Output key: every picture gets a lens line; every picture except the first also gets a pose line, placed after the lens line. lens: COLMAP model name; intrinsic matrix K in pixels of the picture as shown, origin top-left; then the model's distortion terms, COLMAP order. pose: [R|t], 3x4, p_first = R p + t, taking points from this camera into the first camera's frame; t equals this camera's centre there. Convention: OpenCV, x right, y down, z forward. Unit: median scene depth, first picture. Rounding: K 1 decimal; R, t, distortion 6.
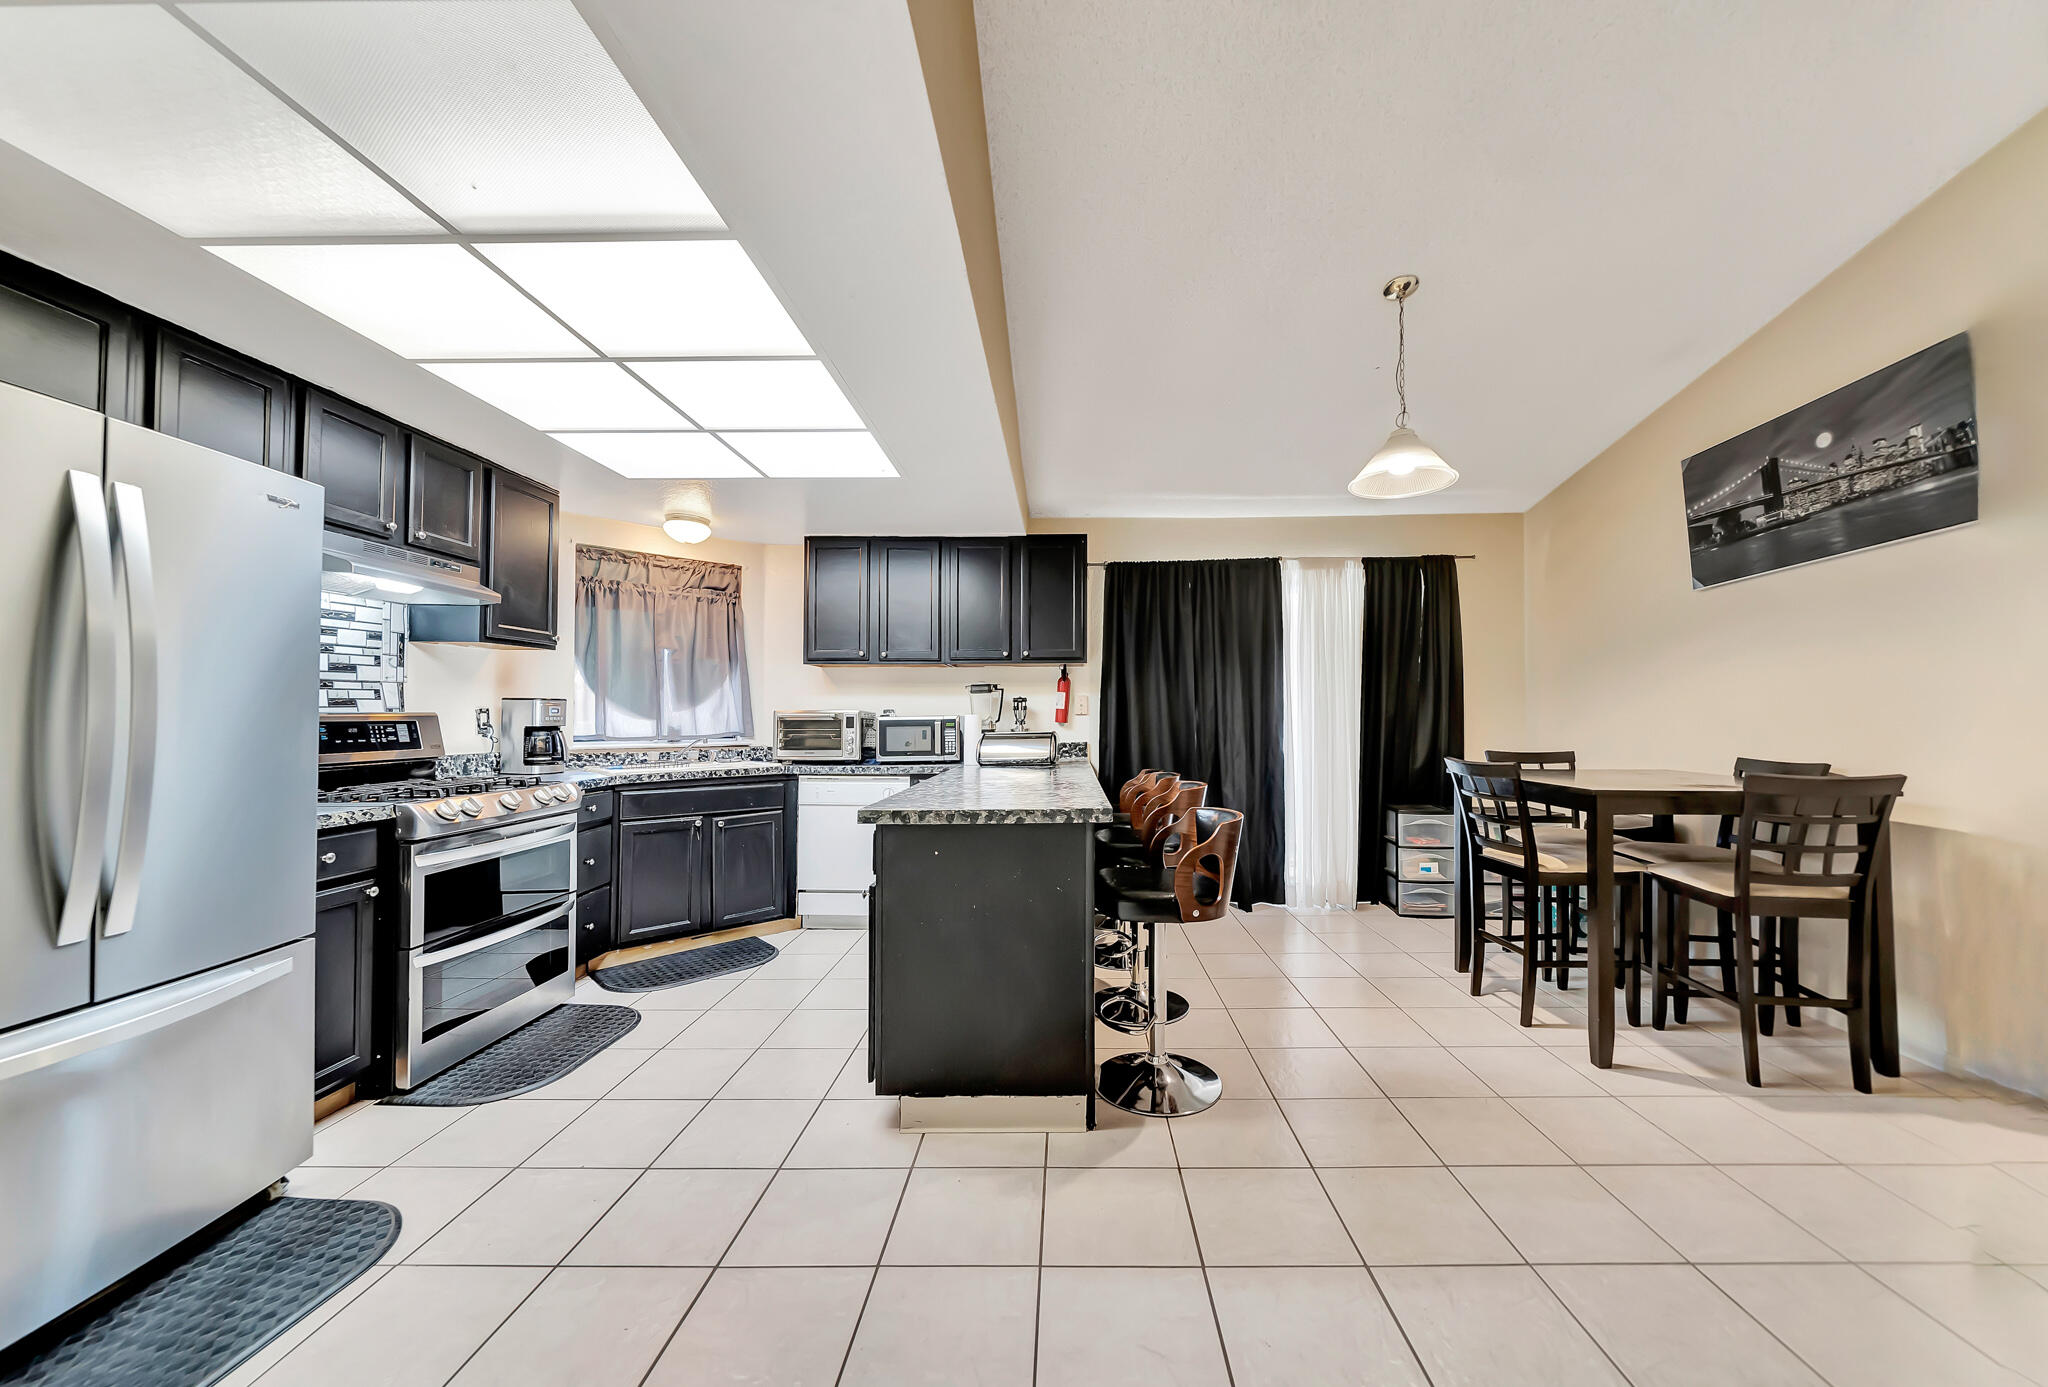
lens RADIAL K [[708.3, 0, 1023.6], [0, 708.3, 698.5], [0, 0, 1]] dist [-0.001299, -0.000102]
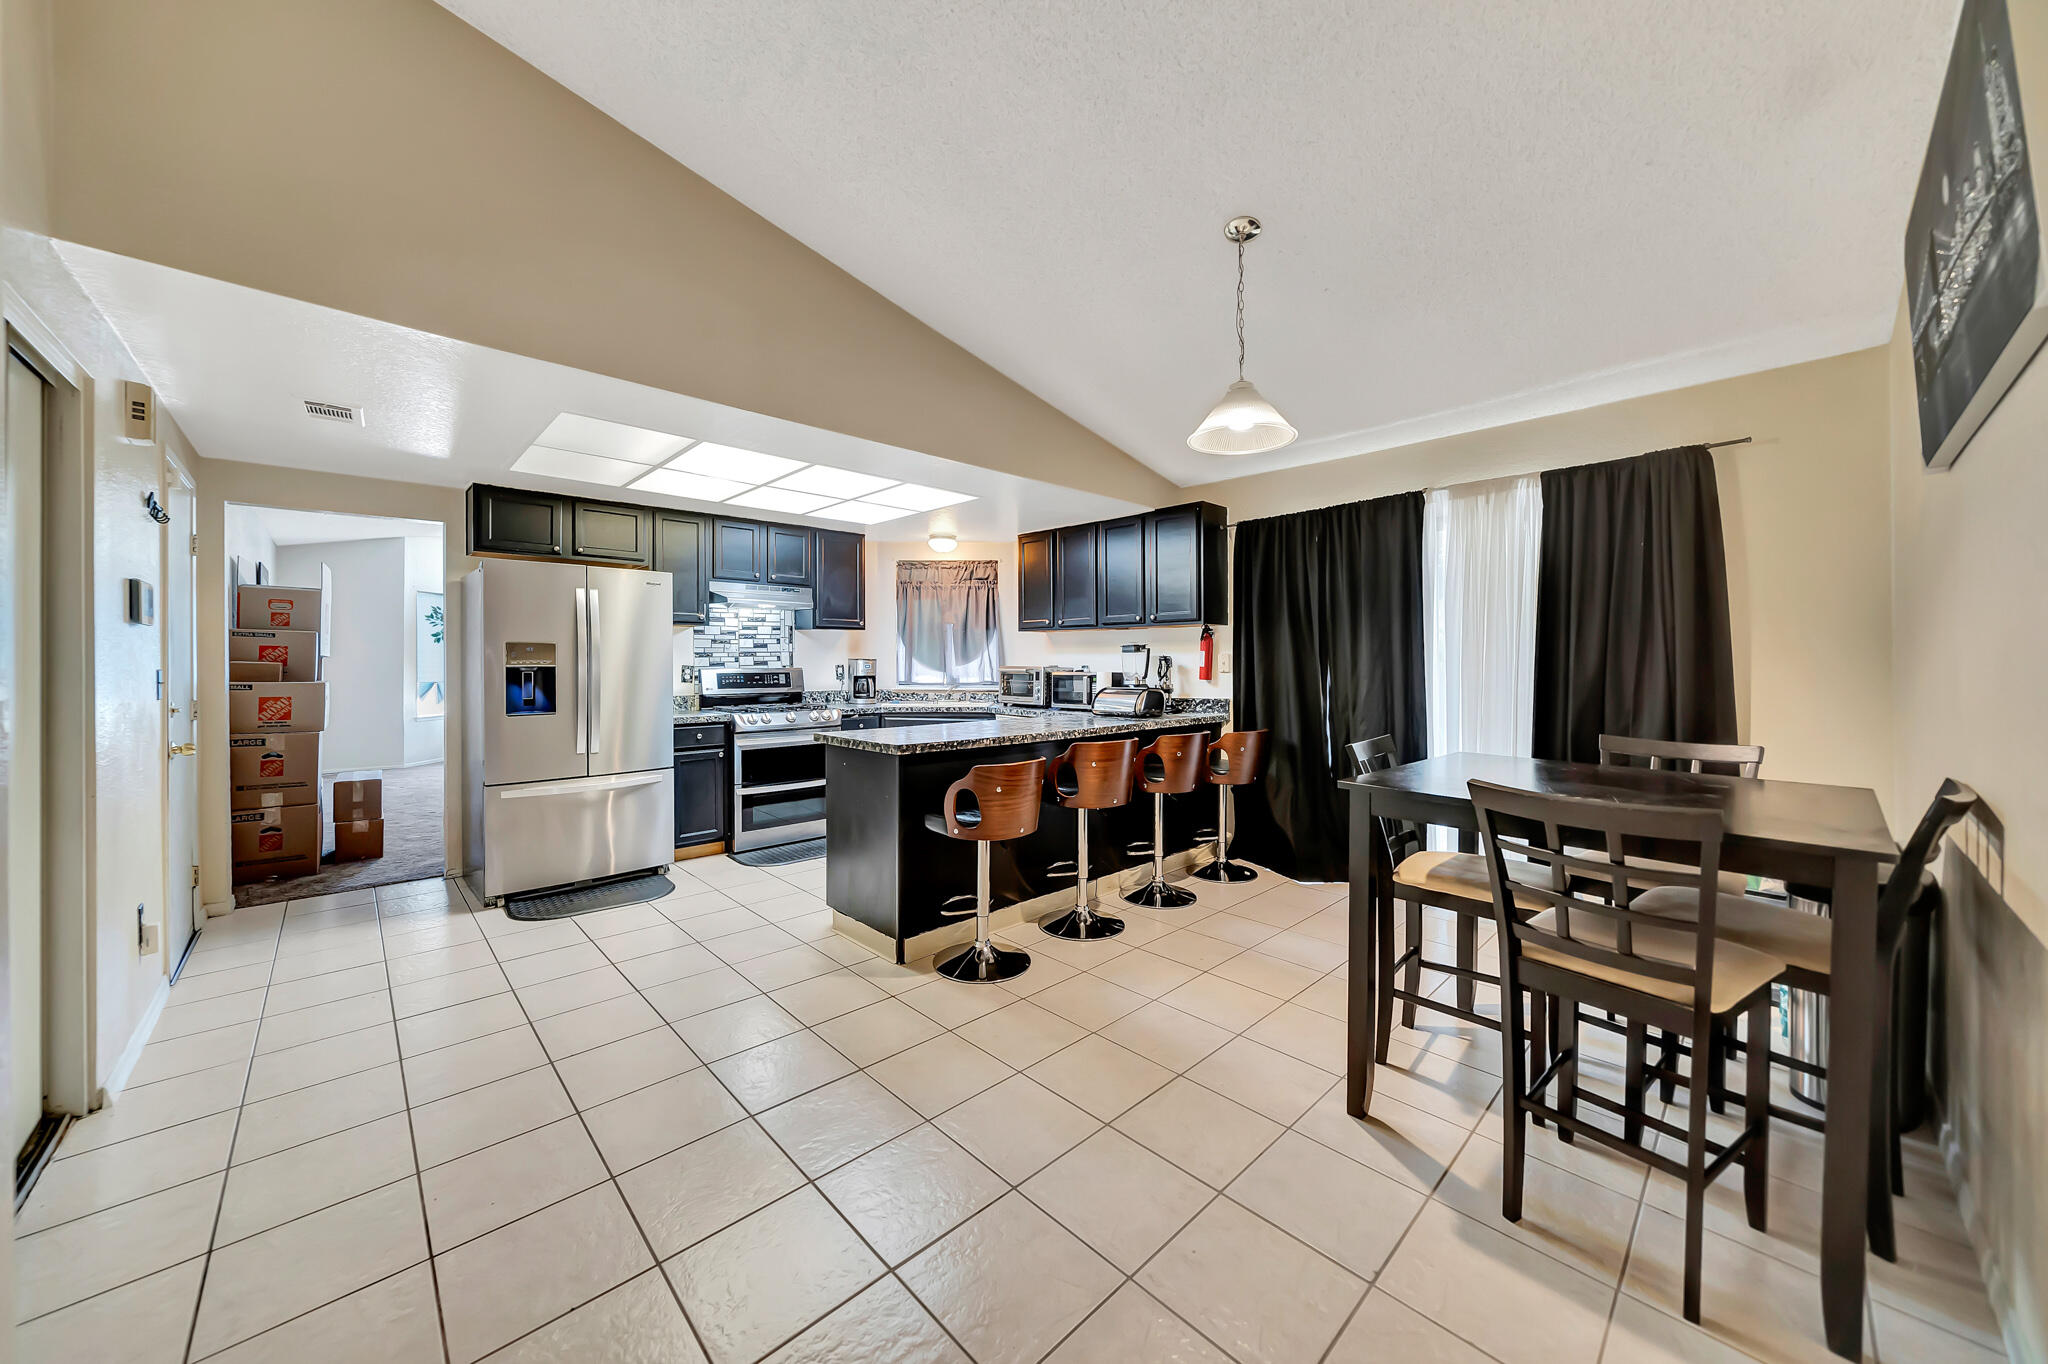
lens RADIAL K [[661.6, 0, 994.1], [0, 661.6, 656.0], [0, 0, 1]] dist [0.000005, 0.000009]
pose [[0.717010, -0.001734, -0.697061, 0.662268], [0.013742, 0.999838, 0.011647, -0.022043], [0.696927, -0.017930, 0.716918, 0.095678]]
